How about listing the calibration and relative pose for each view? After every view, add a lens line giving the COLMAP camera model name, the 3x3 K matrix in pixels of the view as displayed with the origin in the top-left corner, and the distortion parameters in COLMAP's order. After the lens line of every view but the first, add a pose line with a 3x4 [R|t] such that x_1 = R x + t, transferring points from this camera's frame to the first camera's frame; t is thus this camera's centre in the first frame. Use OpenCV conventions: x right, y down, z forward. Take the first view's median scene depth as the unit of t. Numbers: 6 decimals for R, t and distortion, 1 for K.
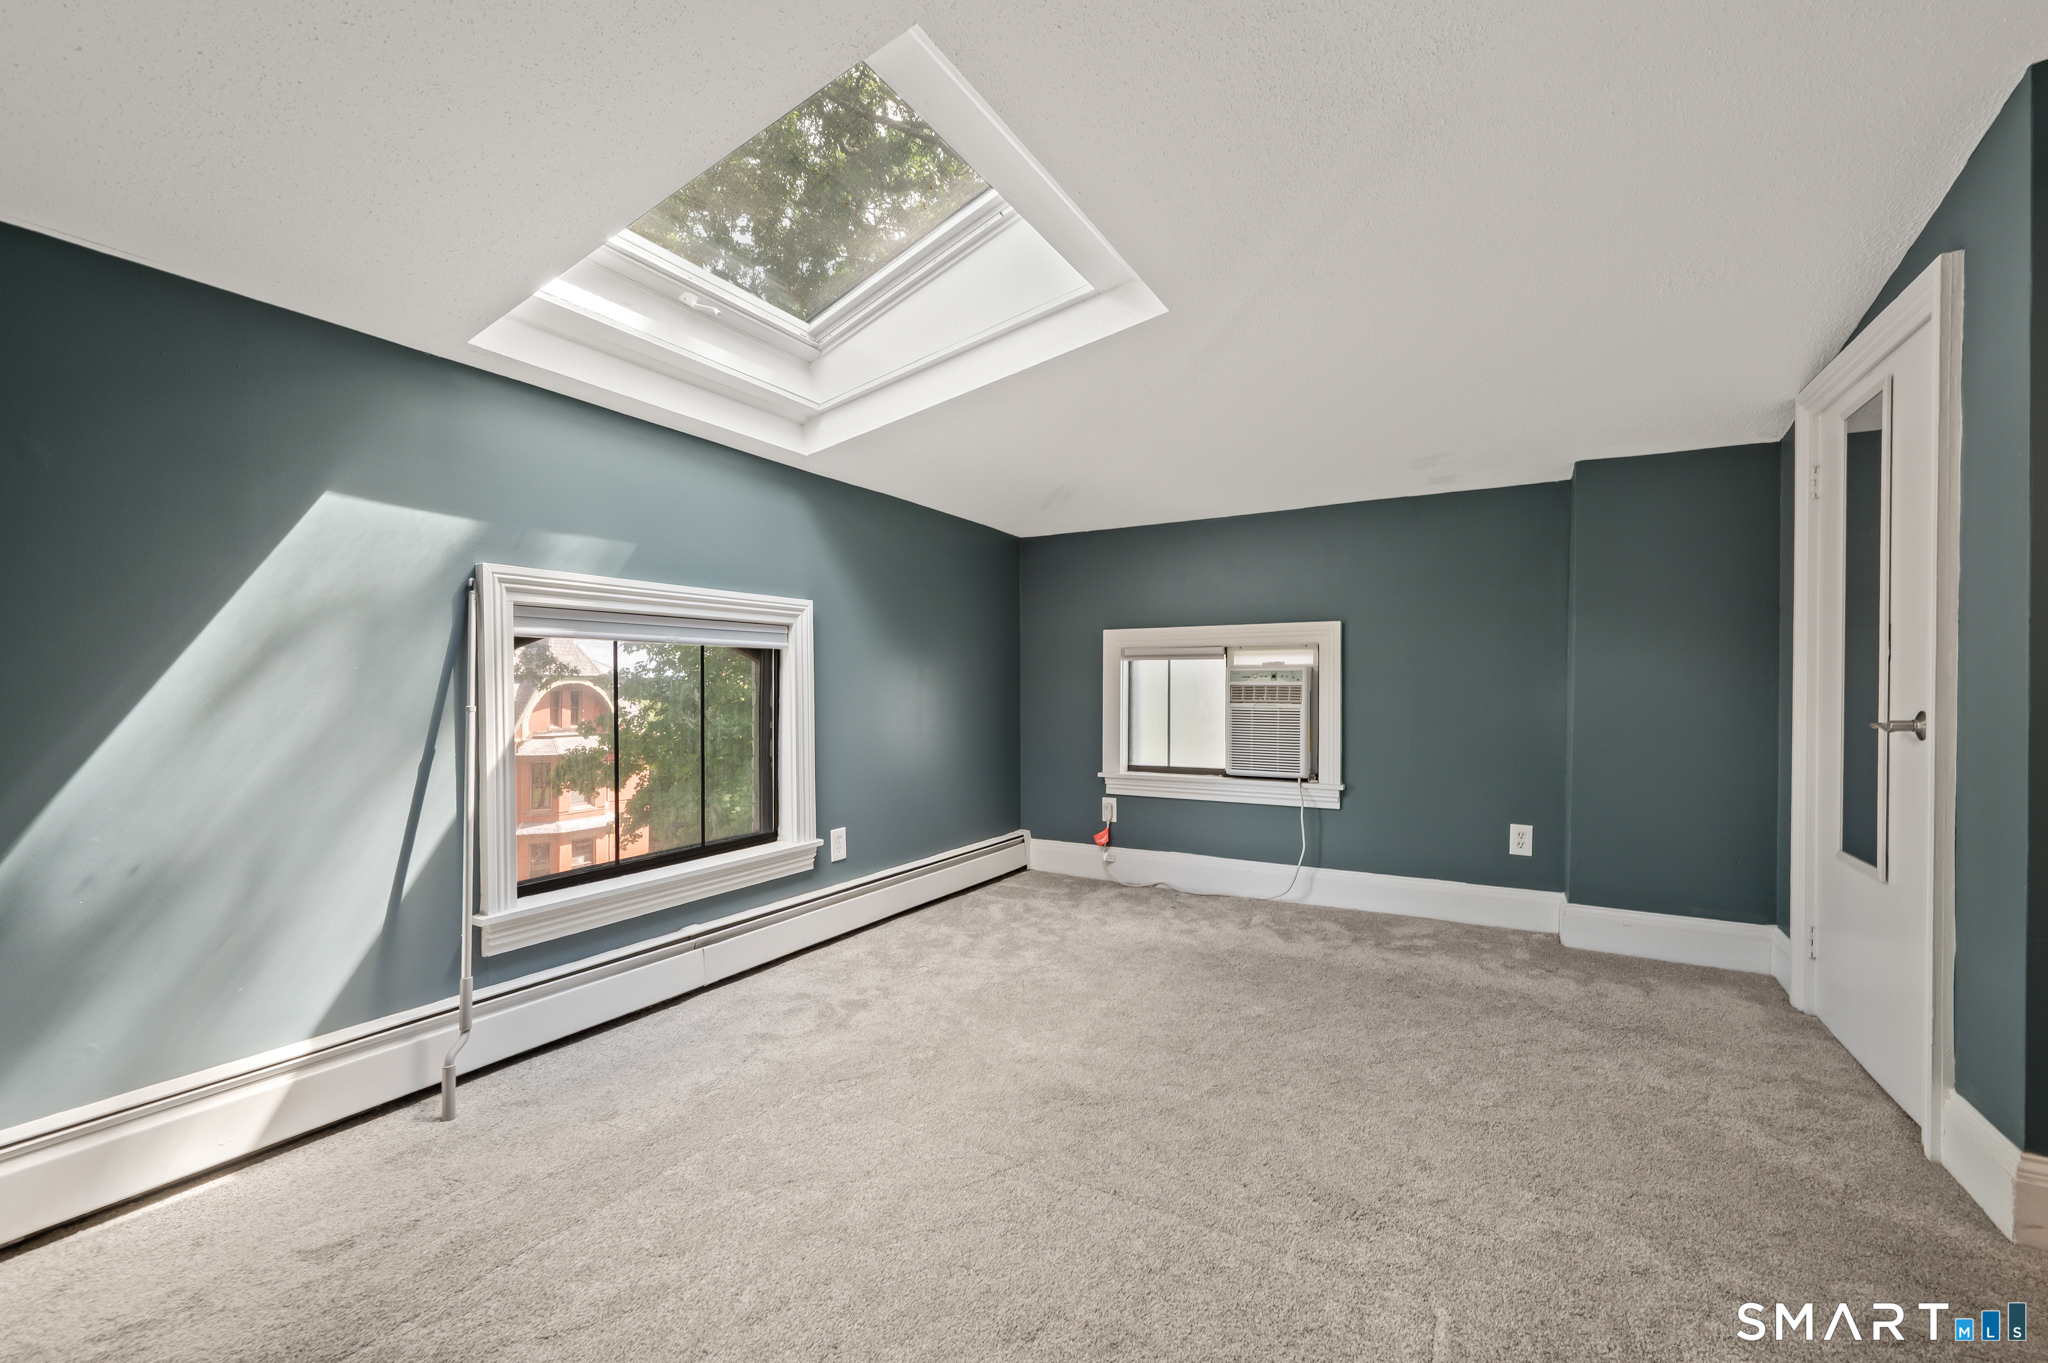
lens RADIAL K [[869.9, 0, 1023.8], [0, 869.9, 706.5], [0, 0, 1]] dist [-0.000896, -0.000128]
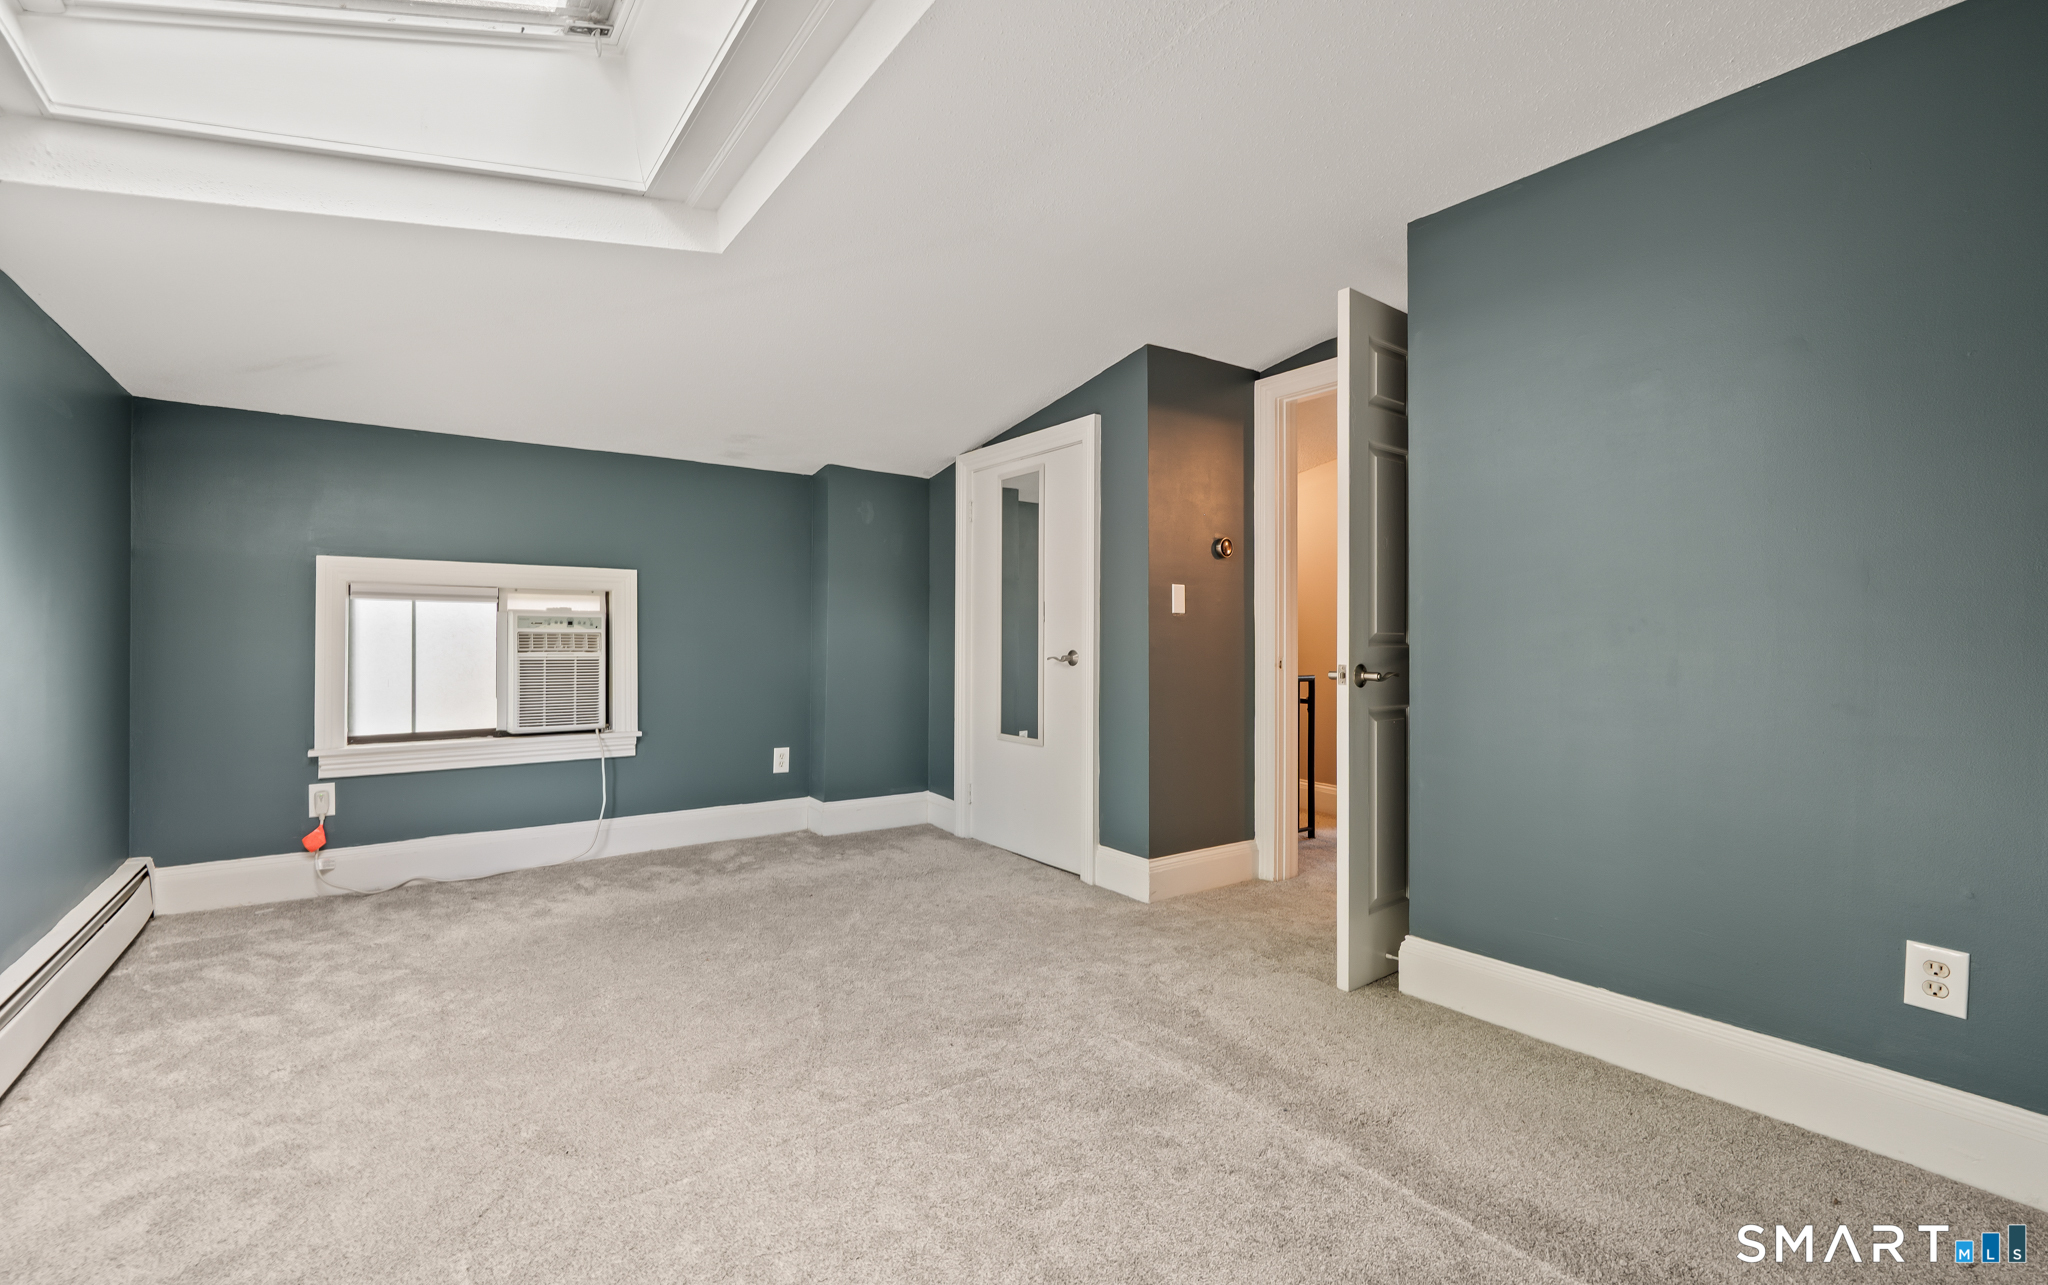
lens RADIAL K [[842.5, 0, 1024.0], [0, 842.5, 642.5], [0, 0, 1]] dist [-0.000358, 0.000005]
pose [[0.404914, -0.003604, 0.914347, -0.374084], [0.014933, 0.999885, -0.002672, -0.004414], [-0.914233, 0.014736, 0.404922, 0.200572]]
